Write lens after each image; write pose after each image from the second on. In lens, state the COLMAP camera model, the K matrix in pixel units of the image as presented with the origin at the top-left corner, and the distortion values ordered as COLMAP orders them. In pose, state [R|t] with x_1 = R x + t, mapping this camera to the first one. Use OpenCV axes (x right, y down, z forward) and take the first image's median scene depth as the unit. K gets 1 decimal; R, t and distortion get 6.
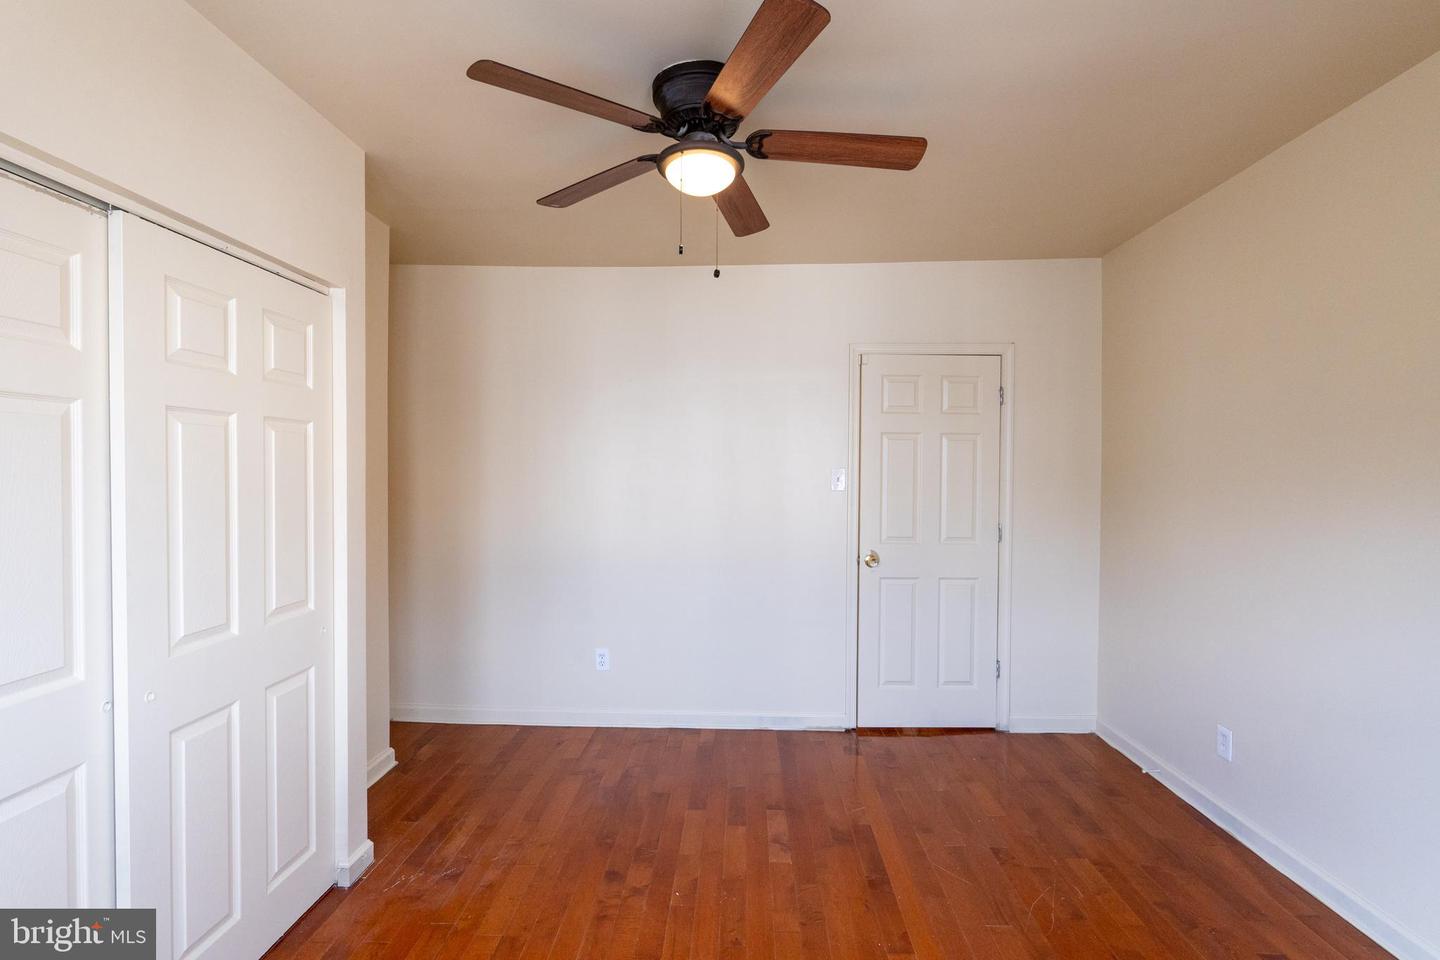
lens RADIAL K [[655.0, 0, 723.7], [0, 655.0, 480.4], [0, 0, 1]] dist [-0.002159, 0.000044]
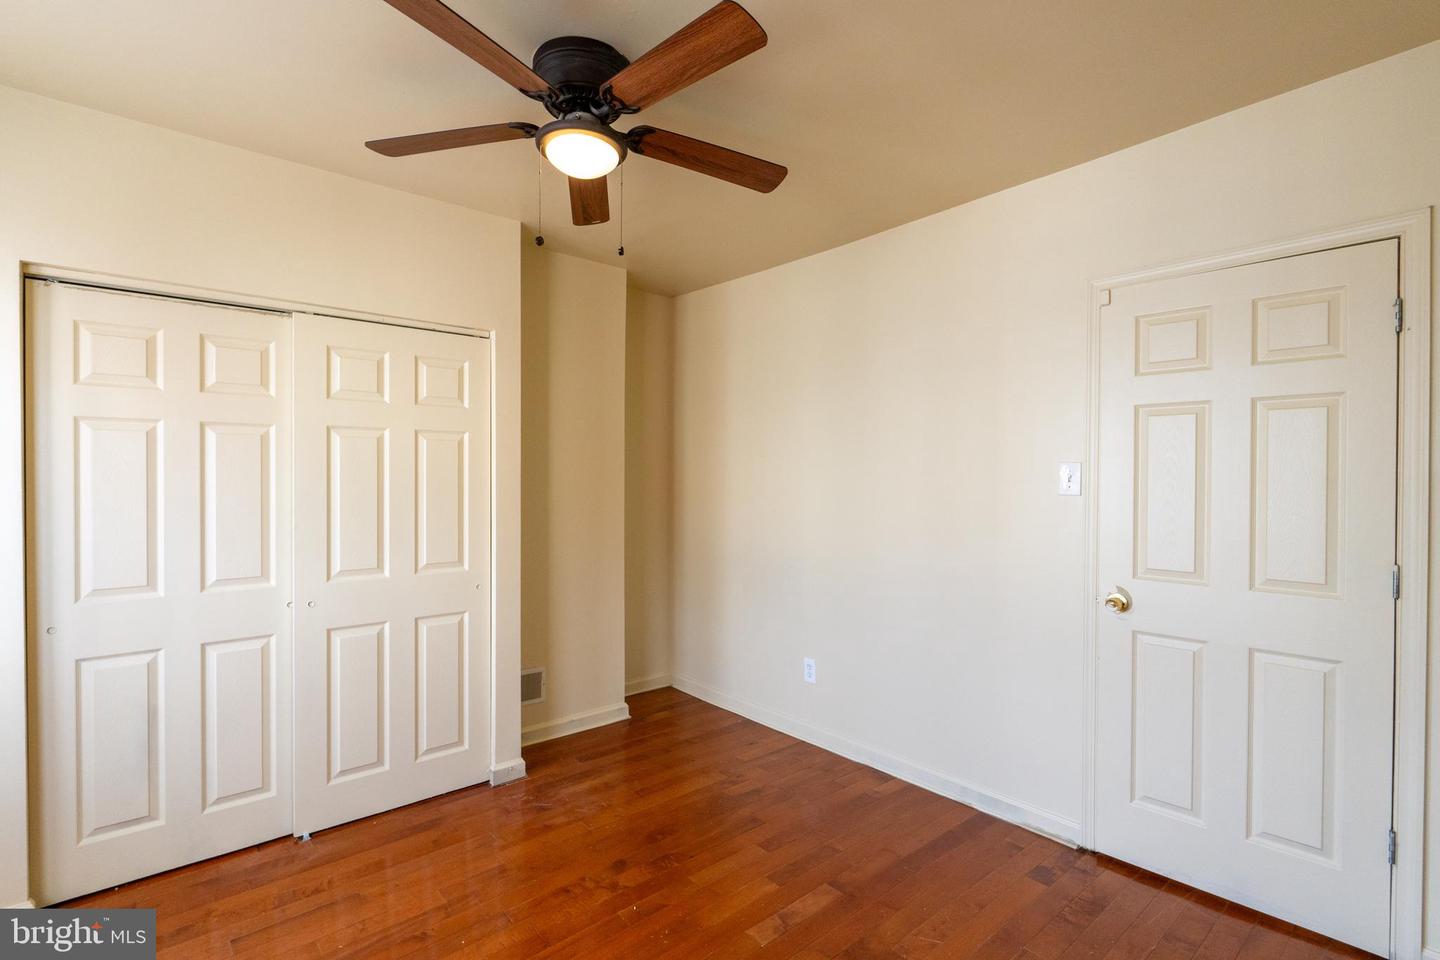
lens RADIAL K [[665.8, 0, 724.5], [0, 665.8, 479.9], [0, 0, 1]] dist [-0.008111, -0.000575]
pose [[0.683368, -0.000893, -0.730074, 0.538436], [-0.010349, 0.999887, -0.010910, 0.014117], [0.730001, 0.015011, 0.683281, 0.317620]]
